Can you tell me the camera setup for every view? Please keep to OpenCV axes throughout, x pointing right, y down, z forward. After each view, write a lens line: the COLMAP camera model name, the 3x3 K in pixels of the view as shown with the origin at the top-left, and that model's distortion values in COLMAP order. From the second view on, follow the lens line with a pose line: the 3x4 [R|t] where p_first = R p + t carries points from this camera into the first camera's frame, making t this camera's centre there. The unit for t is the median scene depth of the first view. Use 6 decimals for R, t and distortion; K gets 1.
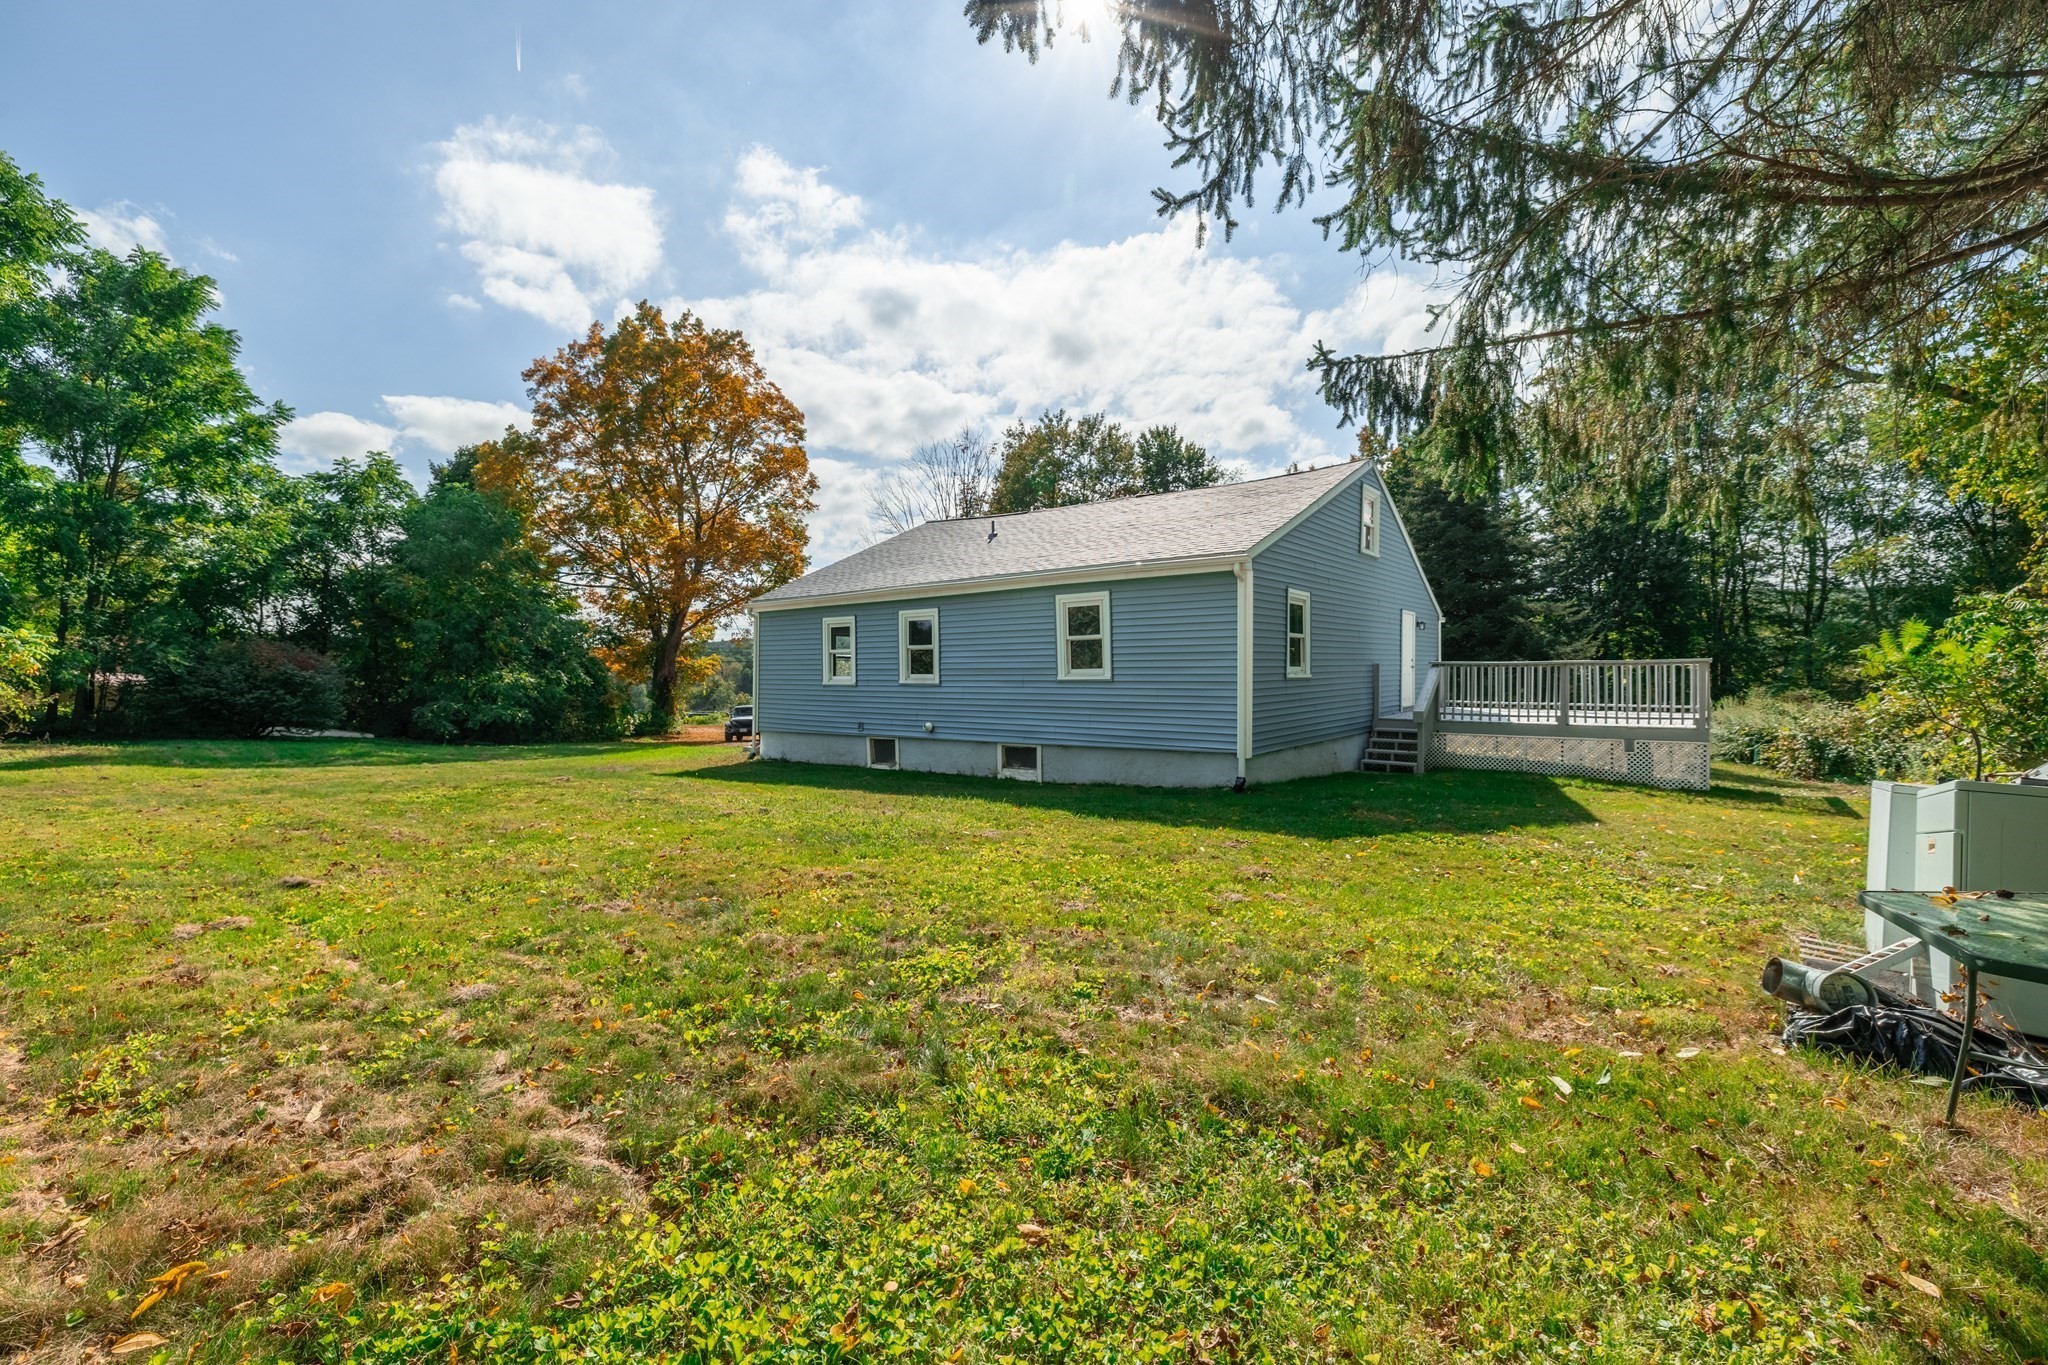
lens RADIAL K [[870.7, 0, 1023.1], [0, 870.7, 678.9], [0, 0, 1]] dist [0.001107, -0.000176]
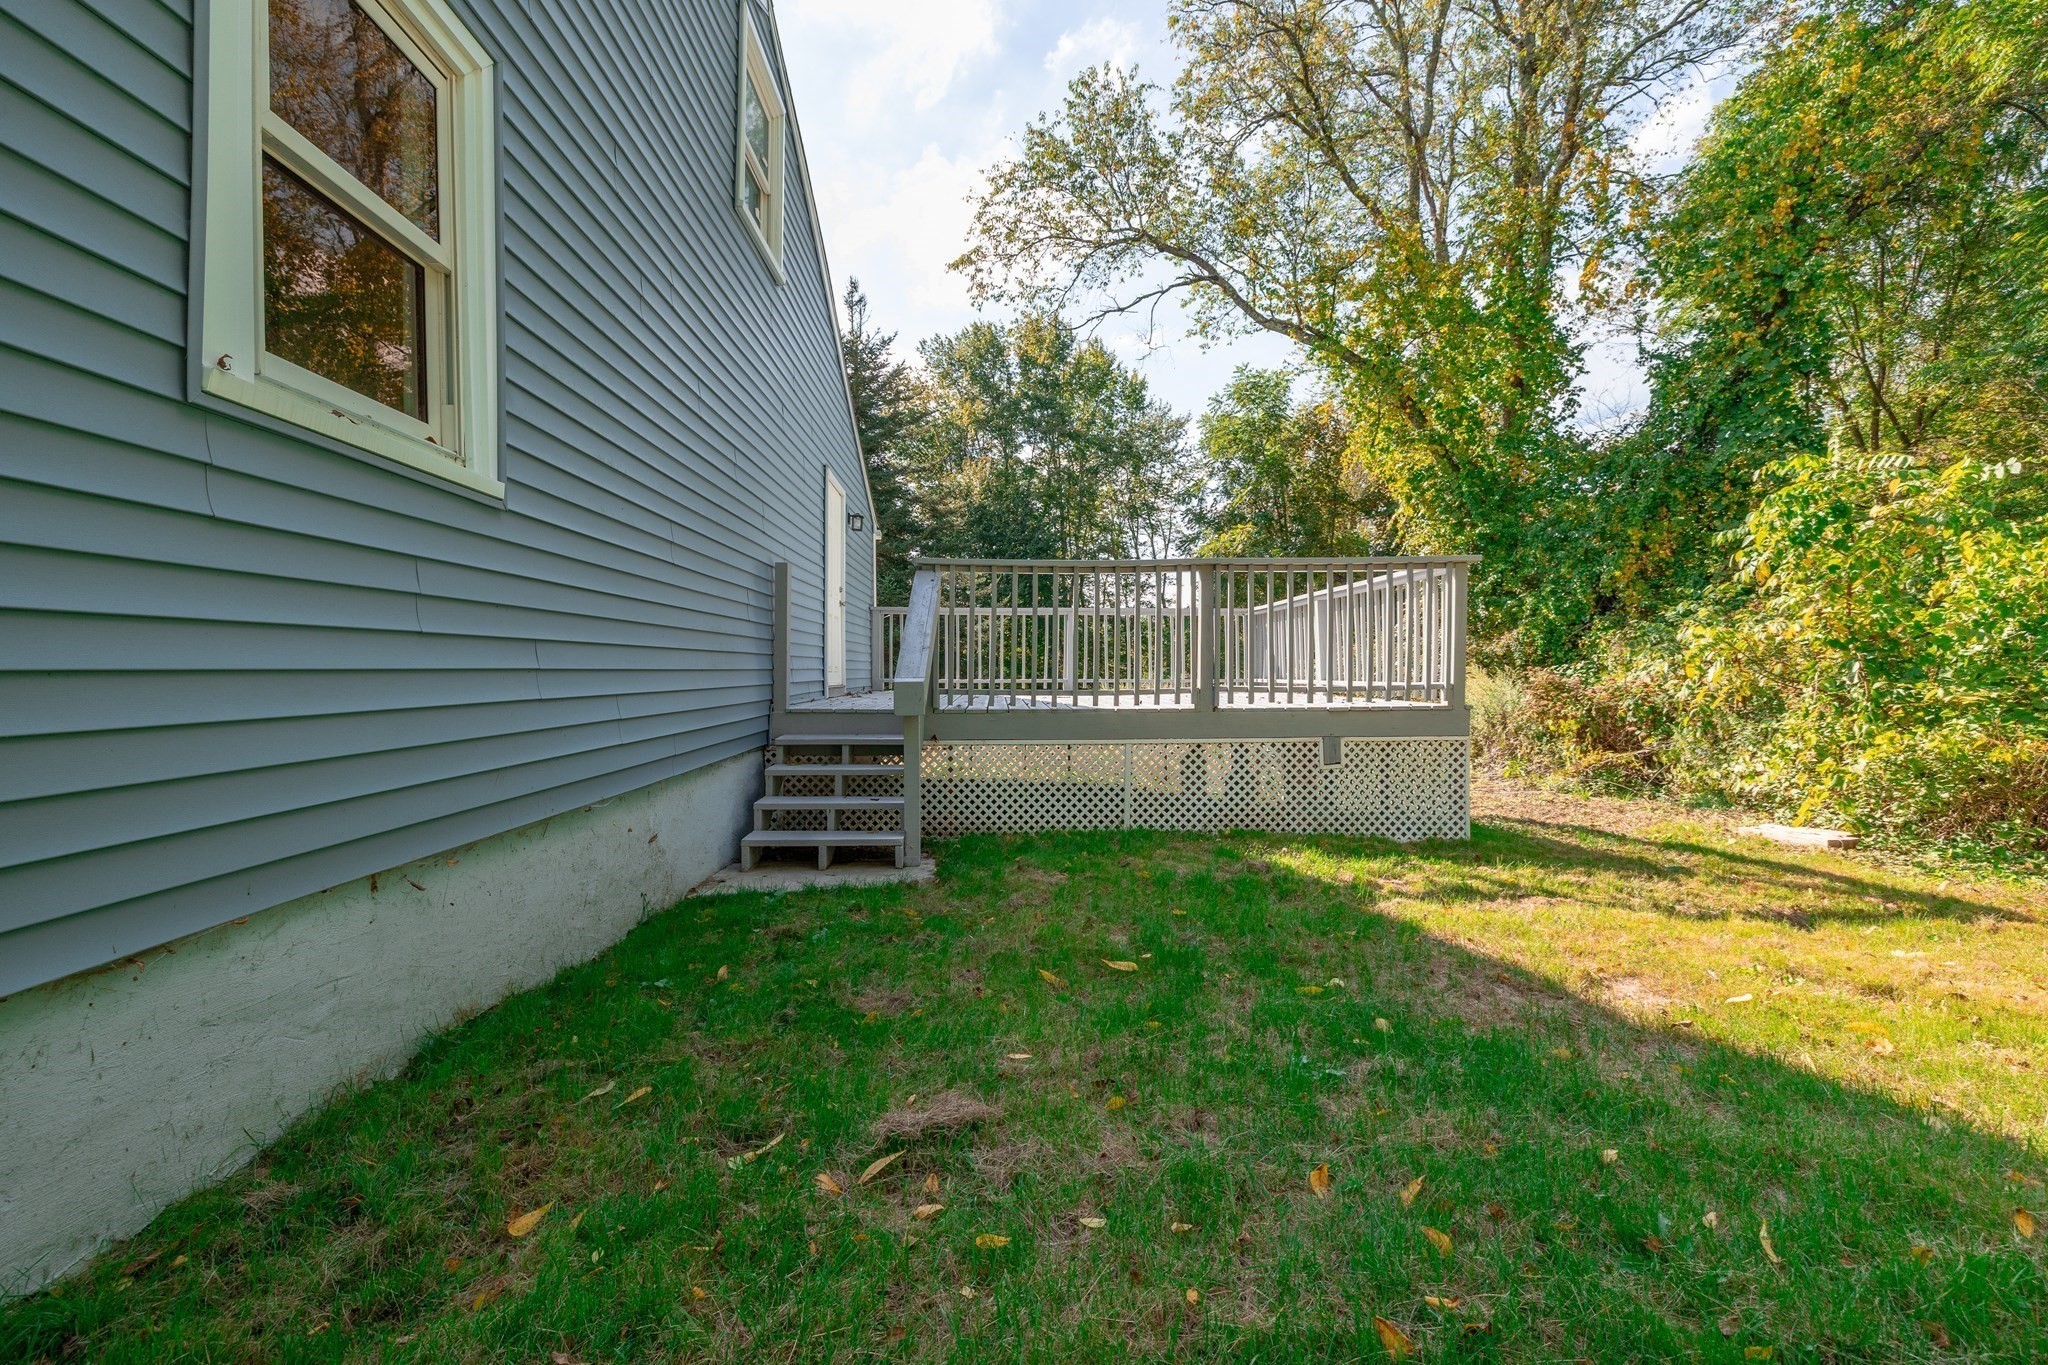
lens RADIAL K [[870.7, 0, 1024.2], [0, 870.7, 678.8], [0, 0, 1]] dist [0.001107, -0.000176]
pose [[0.775430, -0.010070, 0.631354, 0.264830], [0.005652, 0.999943, 0.009007, 0.031158], [-0.631409, -0.003416, 0.775443, 0.678730]]
